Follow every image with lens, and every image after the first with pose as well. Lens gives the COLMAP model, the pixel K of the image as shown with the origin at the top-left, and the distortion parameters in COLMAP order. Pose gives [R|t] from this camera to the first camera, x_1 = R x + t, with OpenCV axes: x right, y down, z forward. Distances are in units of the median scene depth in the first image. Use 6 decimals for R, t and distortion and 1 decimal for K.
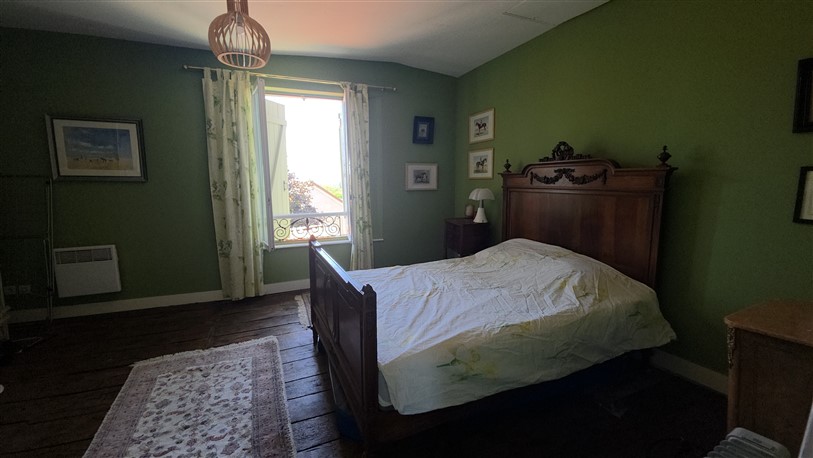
lens RADIAL K [[316.0, 0, 401.1], [0, 316.0, 226.0], [0, 0, 1]] dist [-0.000897, -0.000054]
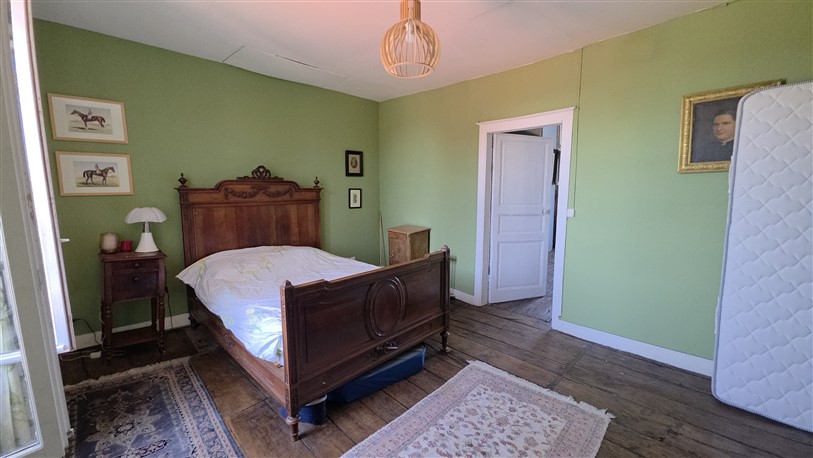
lens RADIAL K [[316.0, 0, 401.1], [0, 316.0, 226.0], [0, 0, 1]] dist [-0.000897, -0.000054]
pose [[-0.344262, -0.103025, 0.933204, -0.824851], [0.141619, 0.976890, 0.160092, -0.132905], [-0.928131, 0.187273, -0.321716, 0.821480]]
